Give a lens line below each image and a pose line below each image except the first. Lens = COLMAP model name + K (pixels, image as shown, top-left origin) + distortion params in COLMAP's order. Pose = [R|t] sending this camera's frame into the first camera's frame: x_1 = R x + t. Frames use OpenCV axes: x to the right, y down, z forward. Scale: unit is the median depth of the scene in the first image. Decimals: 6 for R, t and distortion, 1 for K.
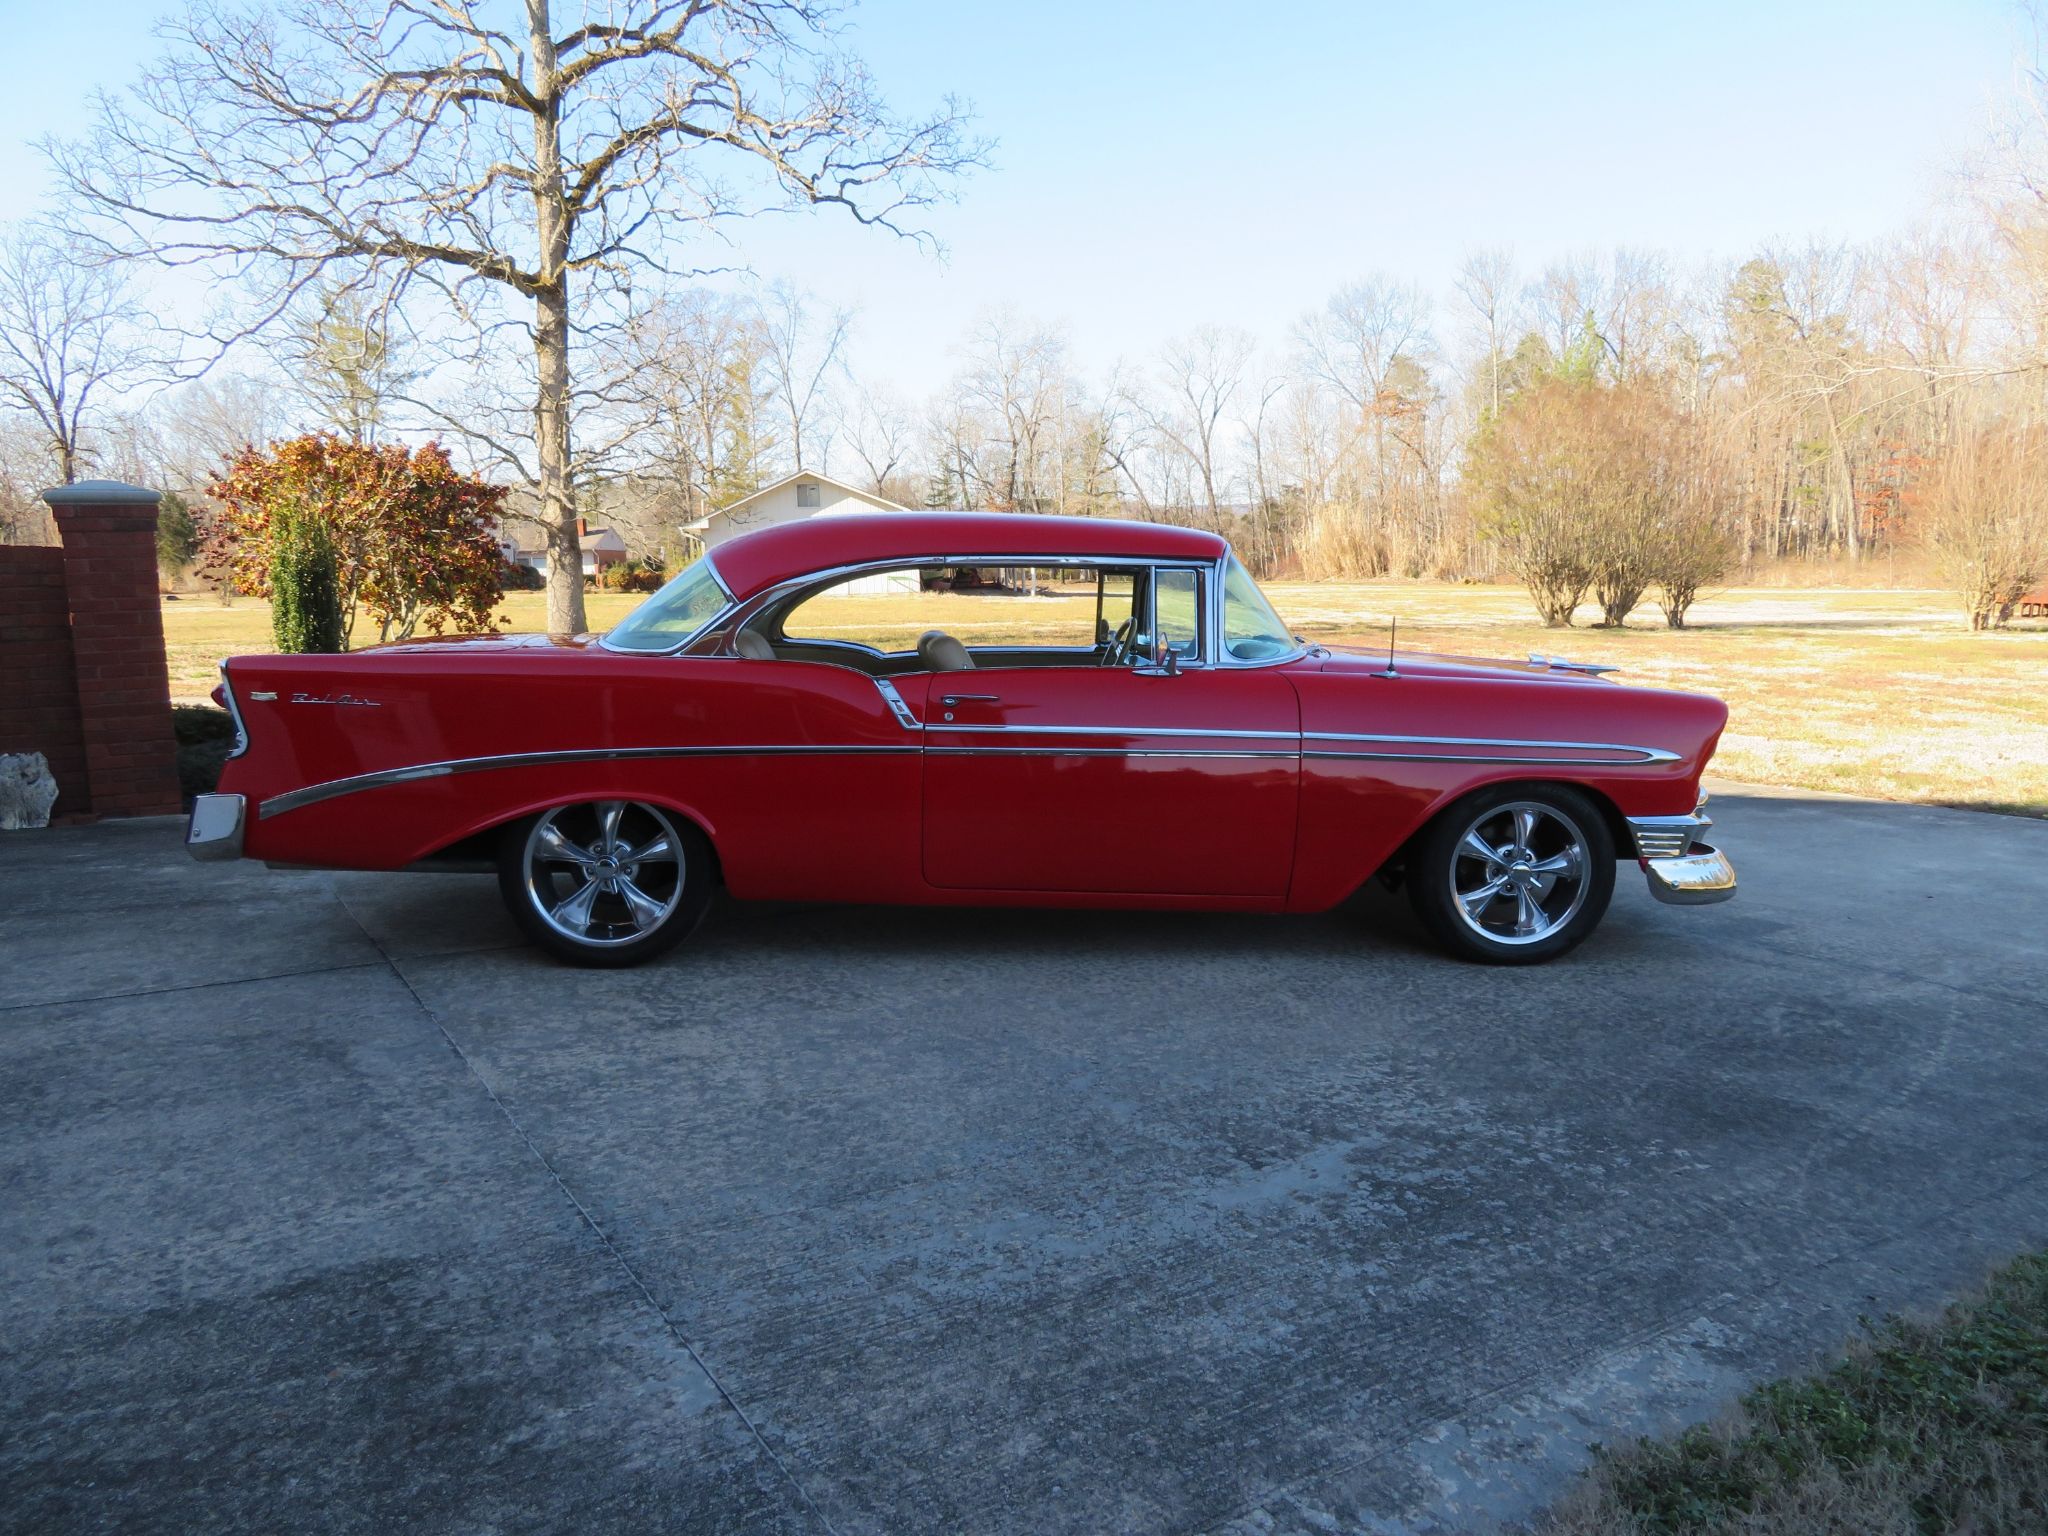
lens RADIAL K [[1433.1, 0, 1021.8], [0, 1433.1, 774.9], [0, 0, 1]] dist [-0.018923, -0.000212]
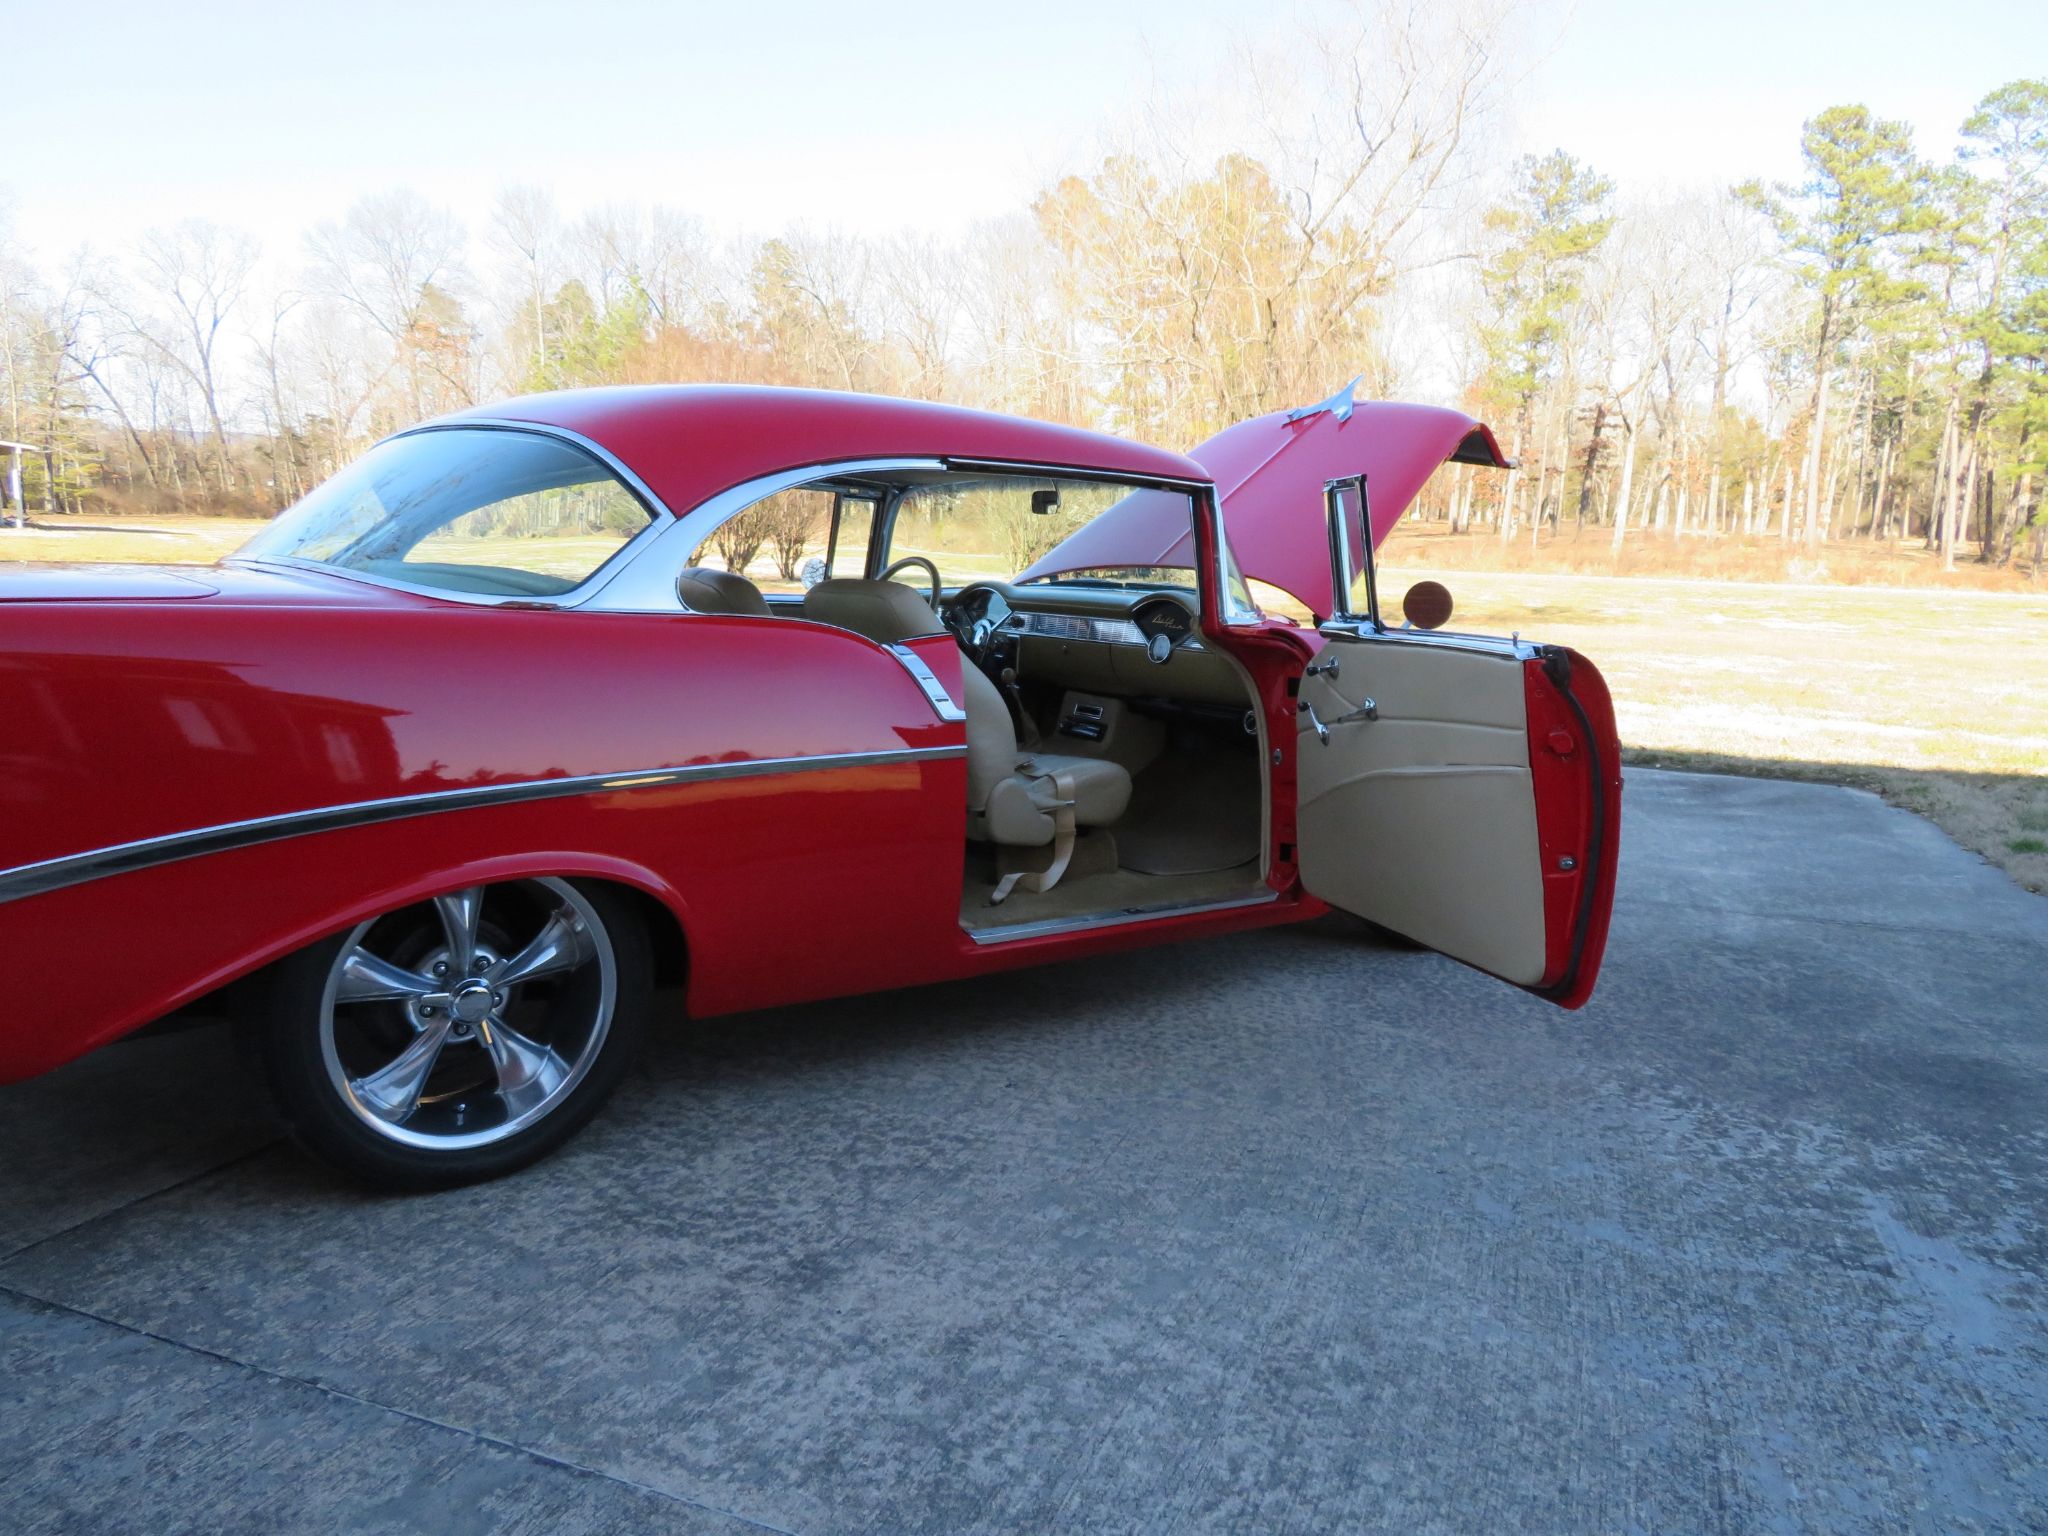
lens RADIAL K [[1443.6, 0, 1023.8], [0, 1443.6, 755.1], [0, 0, 1]] dist [-0.005777, -0.006651]
pose [[0.799769, -0.057935, 0.597505, -0.061446], [0.045773, 0.998320, 0.035531, -0.005165], [-0.598560, -0.001067, 0.801077, 0.061456]]
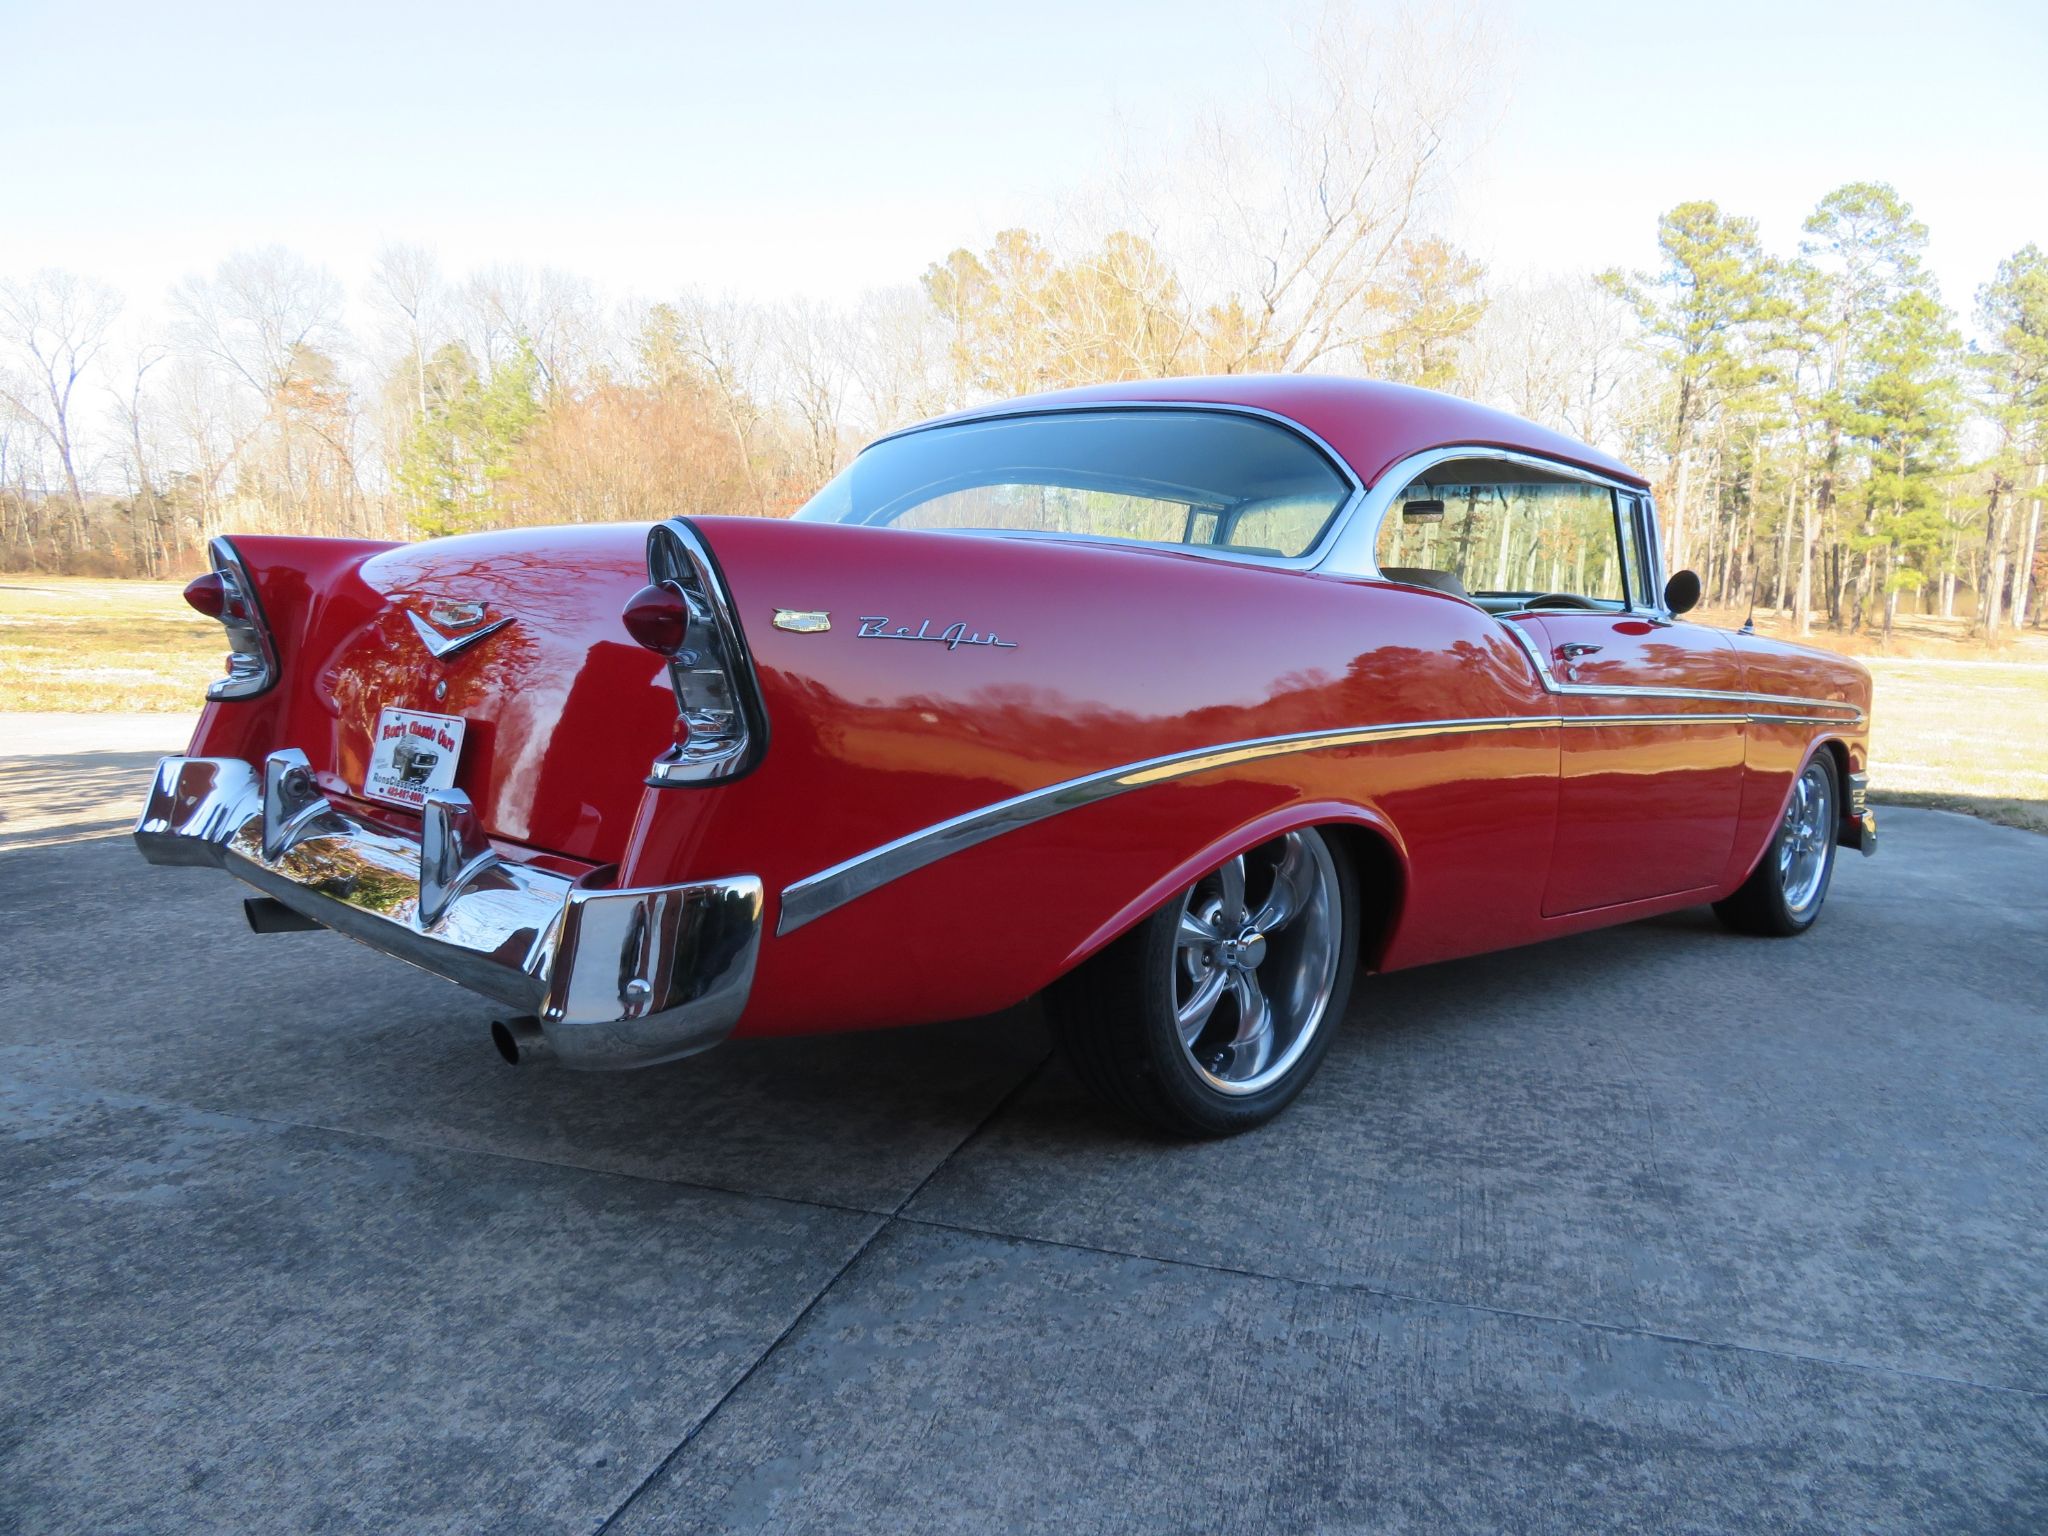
lens RADIAL K [[1443.6, 0, 1023.8], [0, 1443.6, 755.1], [0, 0, 1]] dist [-0.005777, -0.006651]
pose [[0.745991, -0.033282, 0.665124, -0.111354], [0.049895, 0.998737, -0.005986, -0.000390], [-0.664084, 0.037652, 0.746709, 0.096900]]
